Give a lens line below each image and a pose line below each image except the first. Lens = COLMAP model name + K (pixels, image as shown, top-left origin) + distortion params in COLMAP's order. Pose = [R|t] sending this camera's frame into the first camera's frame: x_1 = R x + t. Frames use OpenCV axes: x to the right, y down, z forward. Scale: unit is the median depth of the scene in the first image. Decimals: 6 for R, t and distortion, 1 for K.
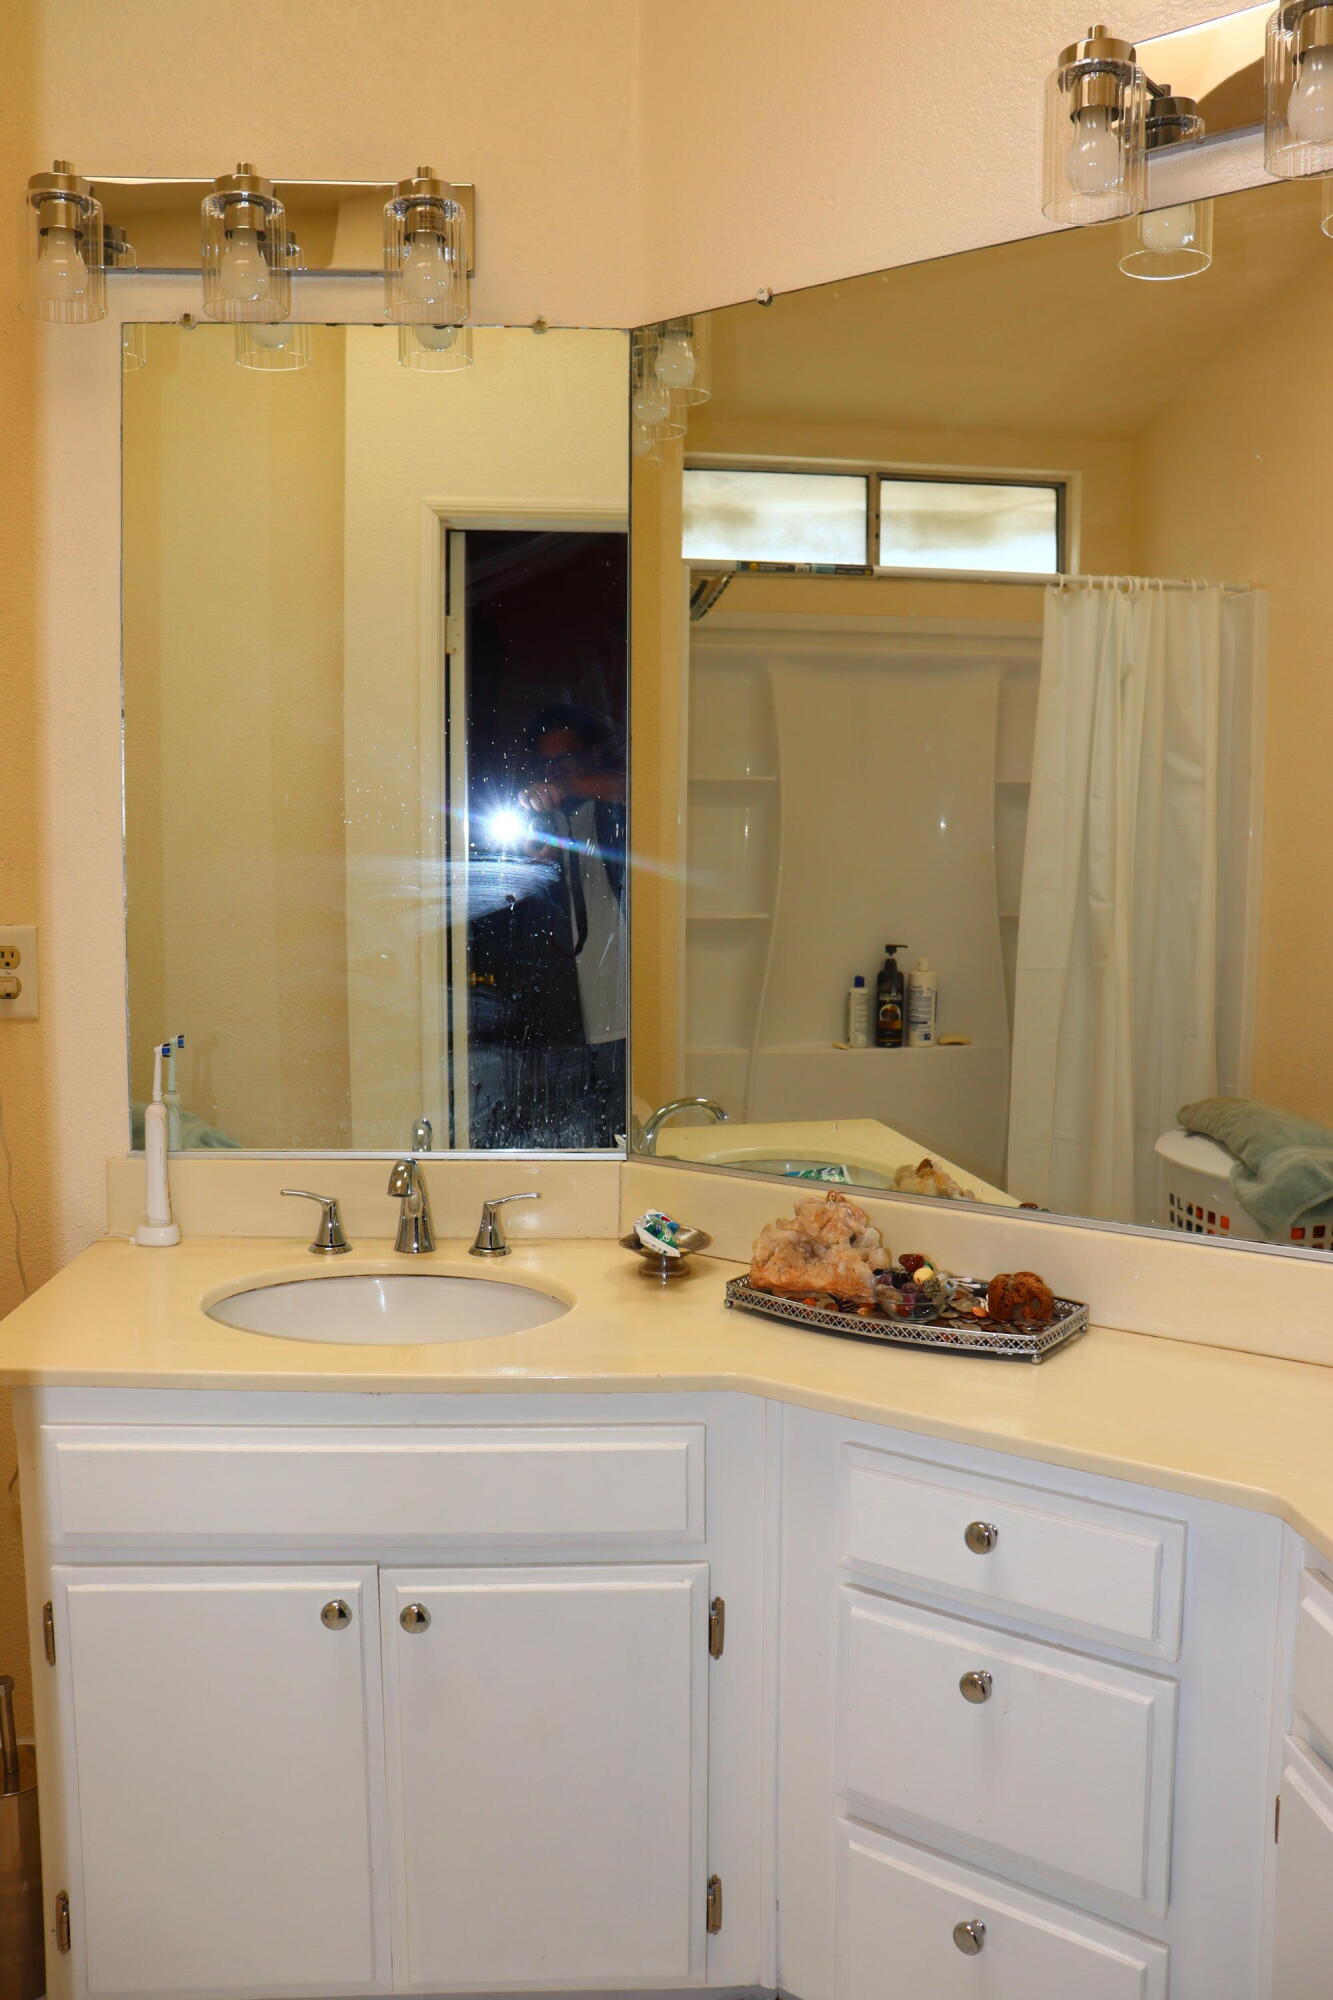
lens RADIAL K [[1658.5, 0, 661.0], [0, 1658.5, 991.2], [0, 0, 1]] dist [-0.174321, 0.151841]
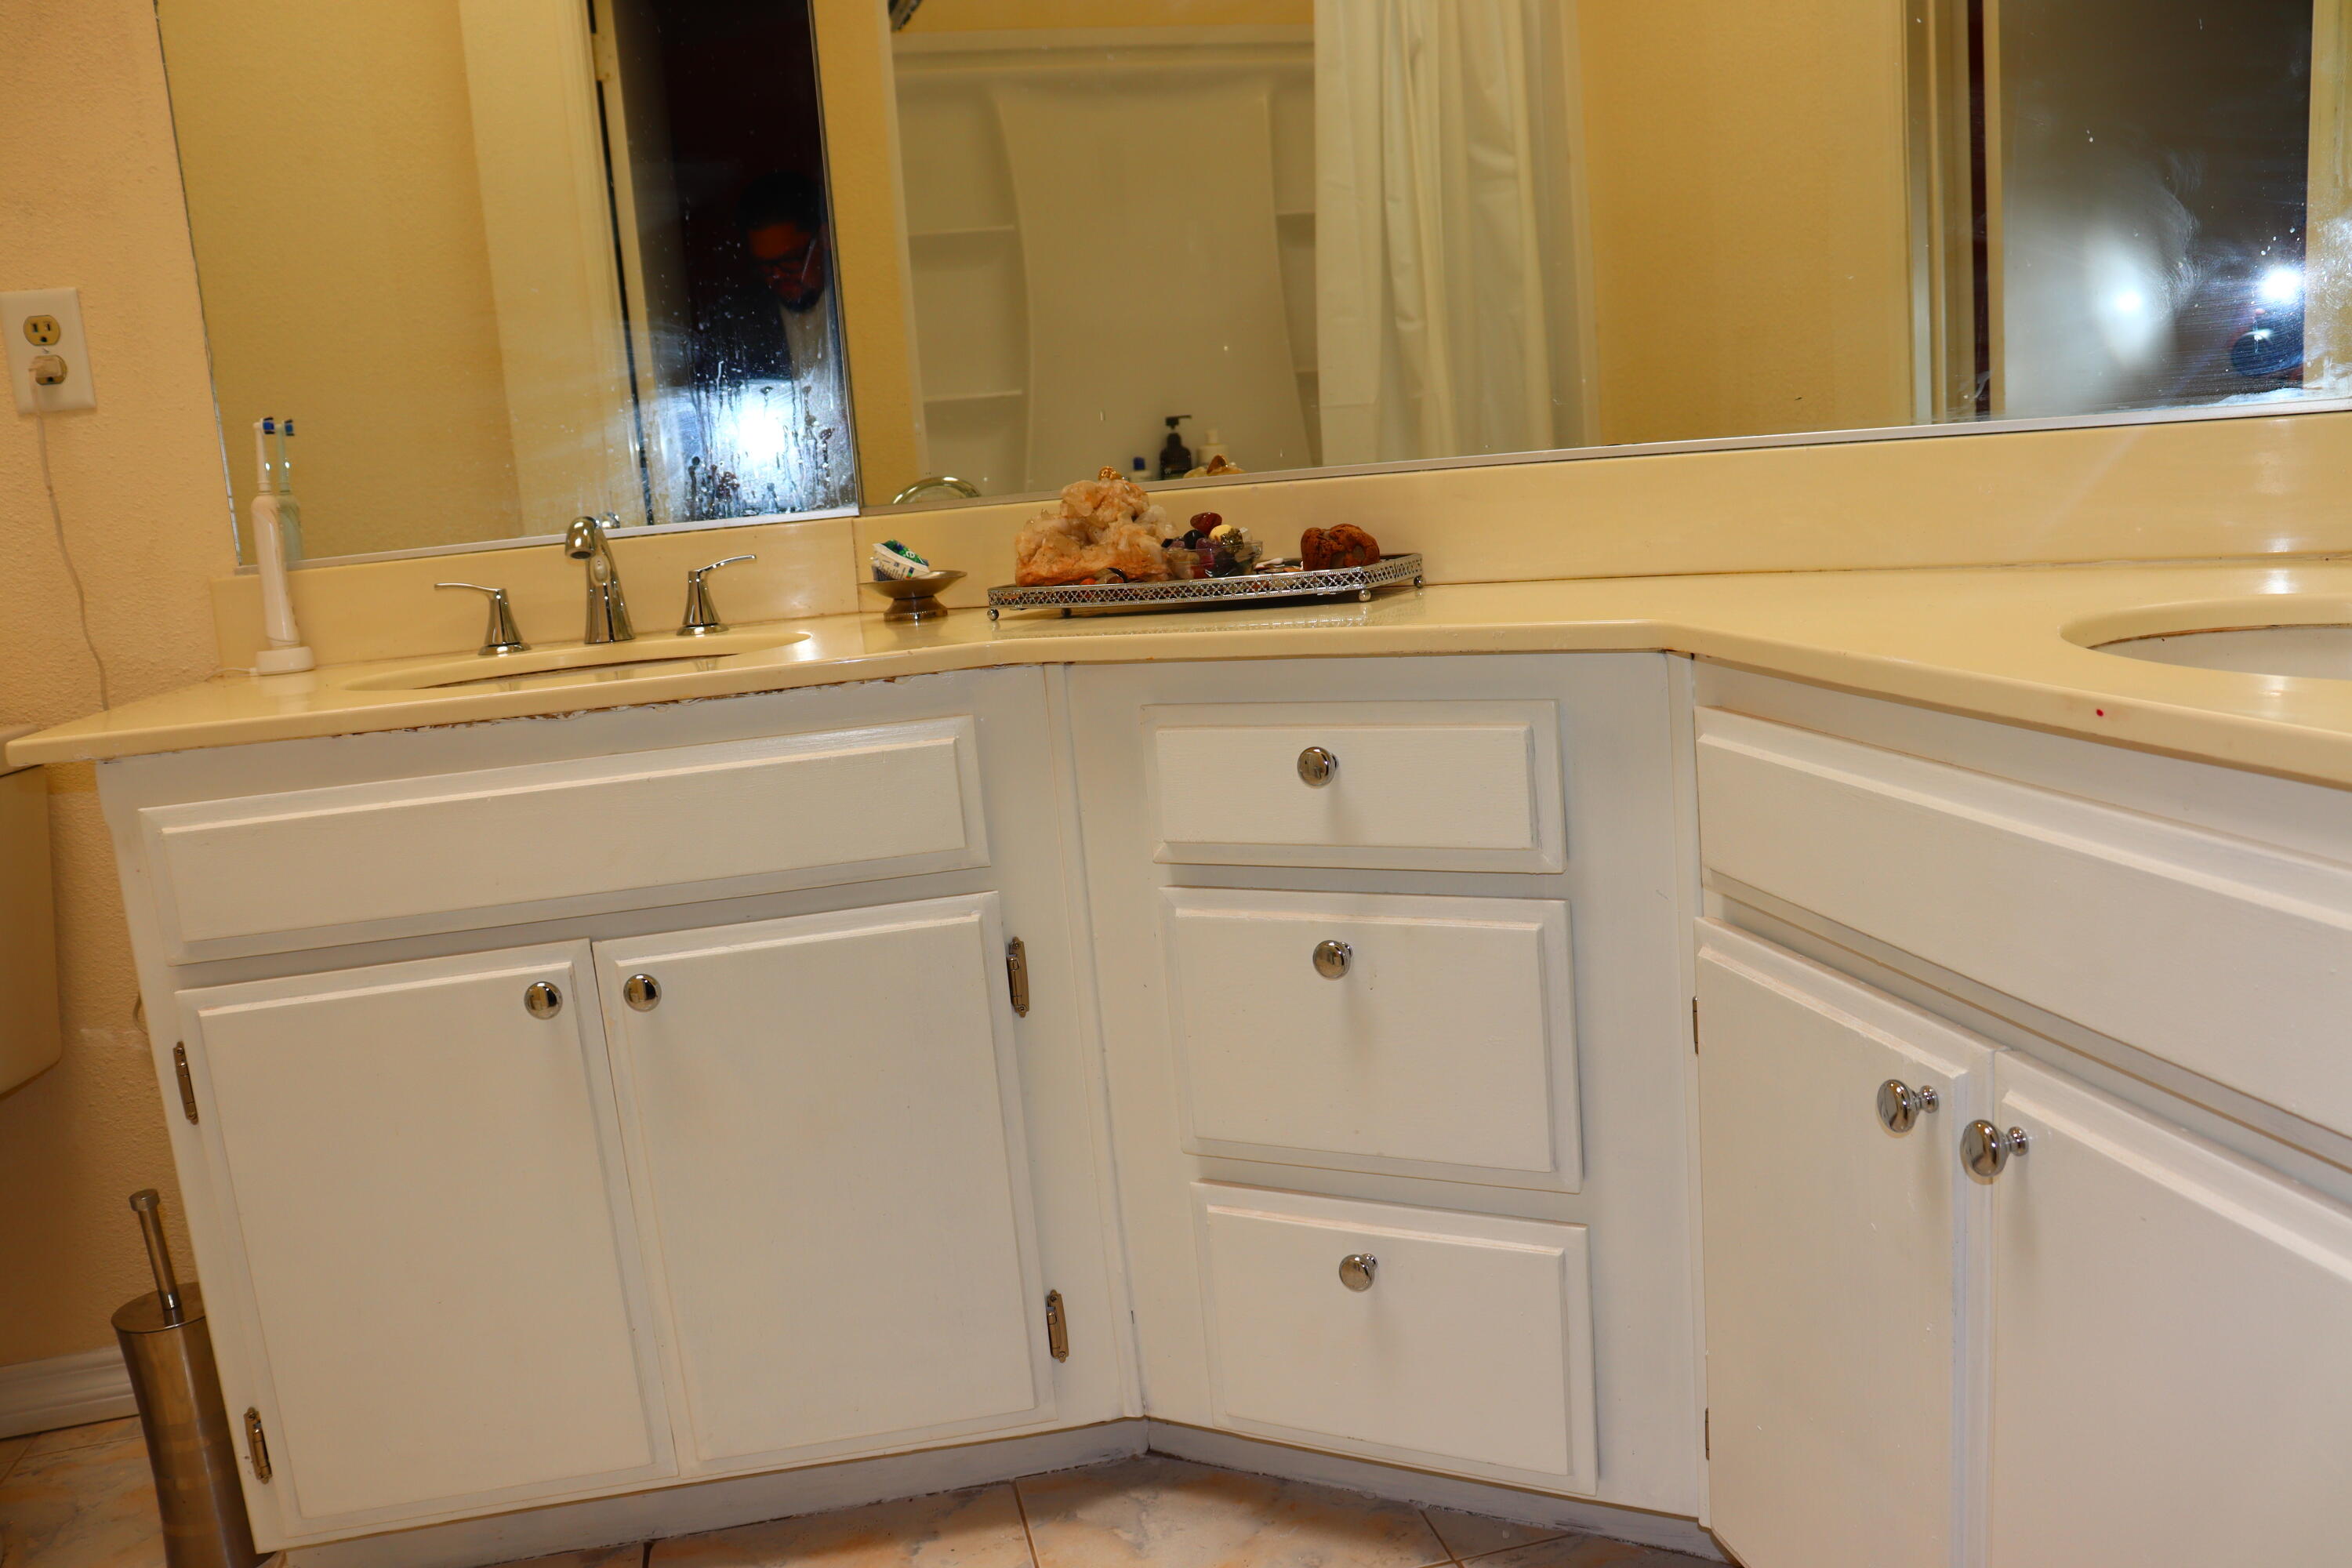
lens RADIAL K [[1950.4, 0, 1183.3], [0, 1950.4, 761.1], [0, 0, 1]] dist [-0.174321, 0.151841]
pose [[0.985955, -0.110104, 0.125576, 0.004699], [0.098621, 0.990649, 0.094274, 0.182682], [-0.134781, -0.080566, 0.987595, 0.024639]]
